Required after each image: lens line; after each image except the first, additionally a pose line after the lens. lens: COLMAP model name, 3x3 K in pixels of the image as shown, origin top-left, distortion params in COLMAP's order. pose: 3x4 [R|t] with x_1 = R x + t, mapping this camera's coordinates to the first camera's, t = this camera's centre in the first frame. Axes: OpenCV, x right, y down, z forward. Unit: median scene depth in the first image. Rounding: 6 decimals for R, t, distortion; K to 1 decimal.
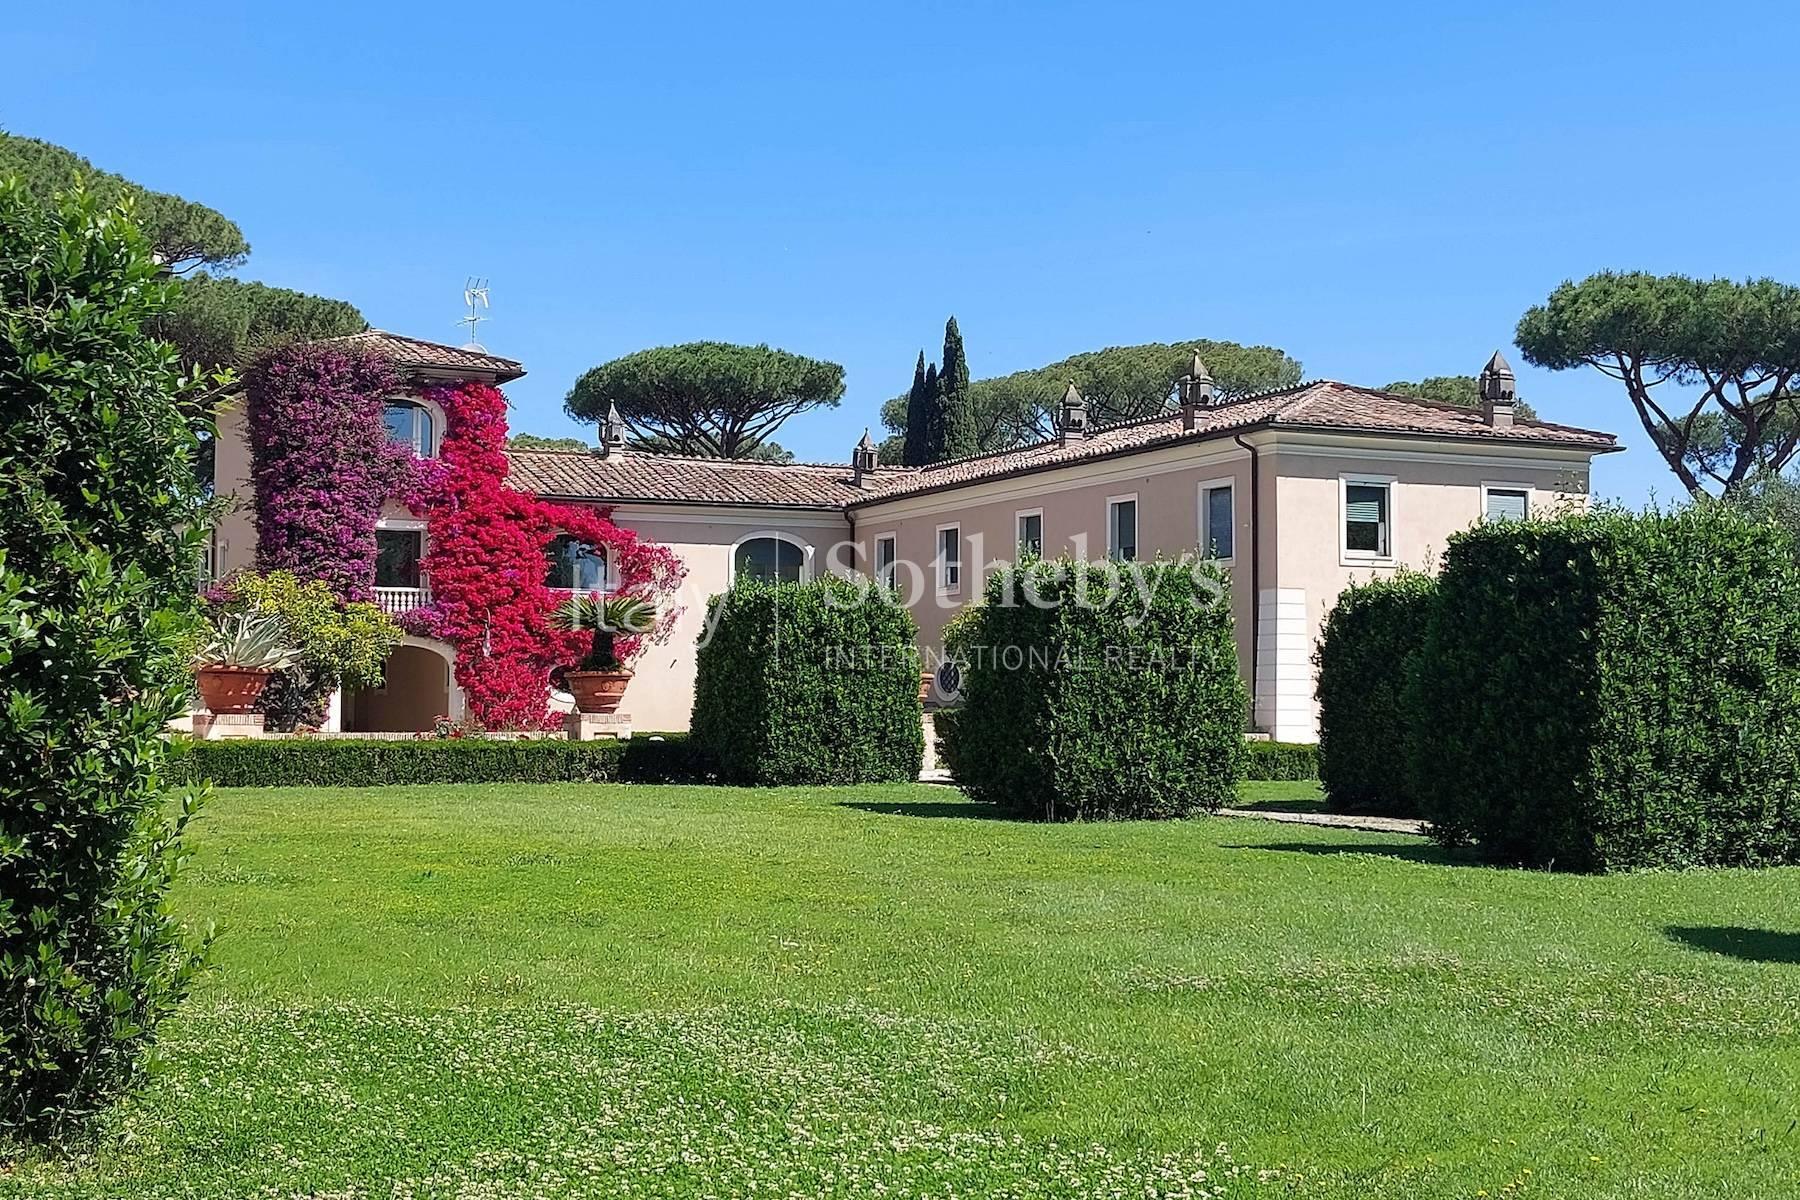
lens RADIAL K [[2552.7, 0, 862.9], [0, 2552.7, 554.0], [0, 0, 1]] dist [0.359560, -1.686230]
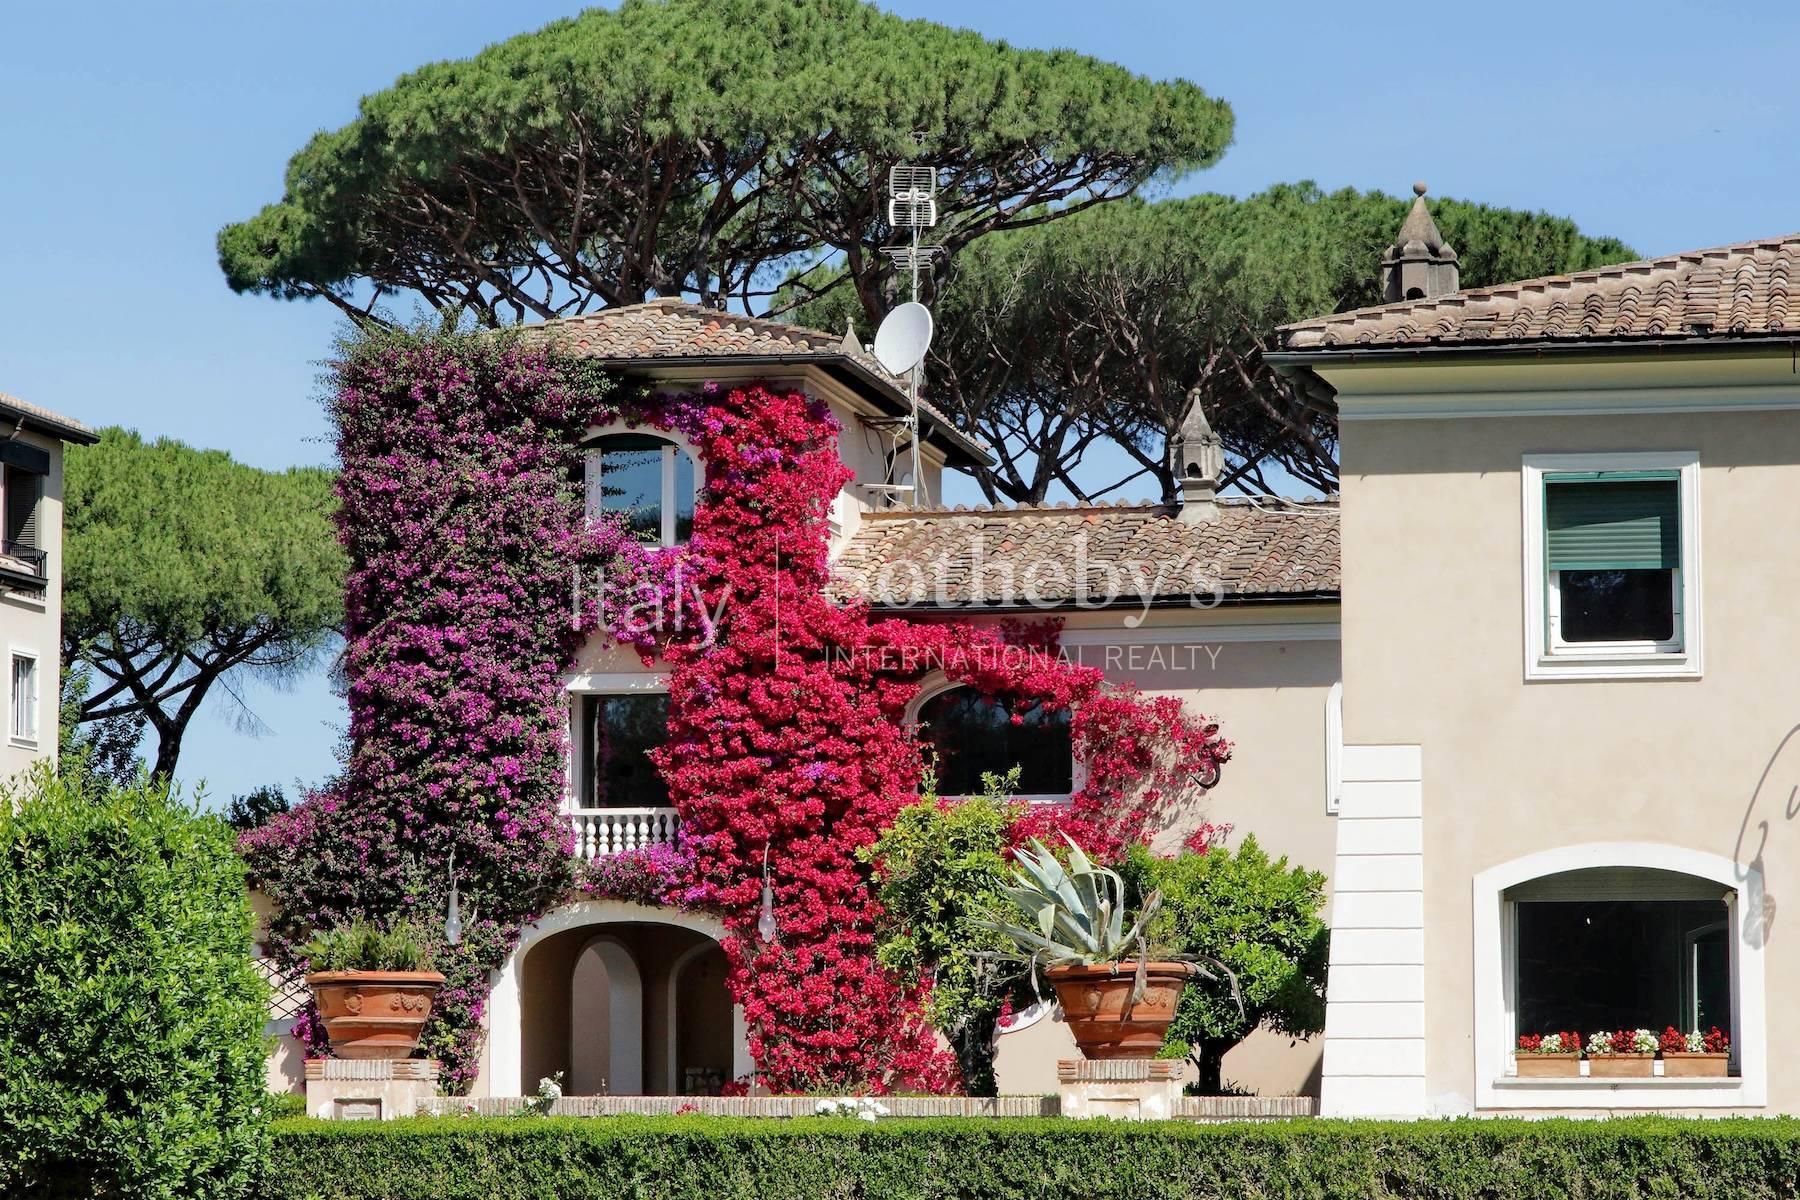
lens RADIAL K [[5172.1, 0, 900.0], [0, 5172.1, 600.0], [0, 0, 1]] dist [0.085195, 0.111921]
pose [[0.802140, -0.061263, -0.593985, 0.566154], [0.046488, 0.998111, -0.040165, 0.019001], [0.595323, 0.004605, 0.803473, 0.272236]]
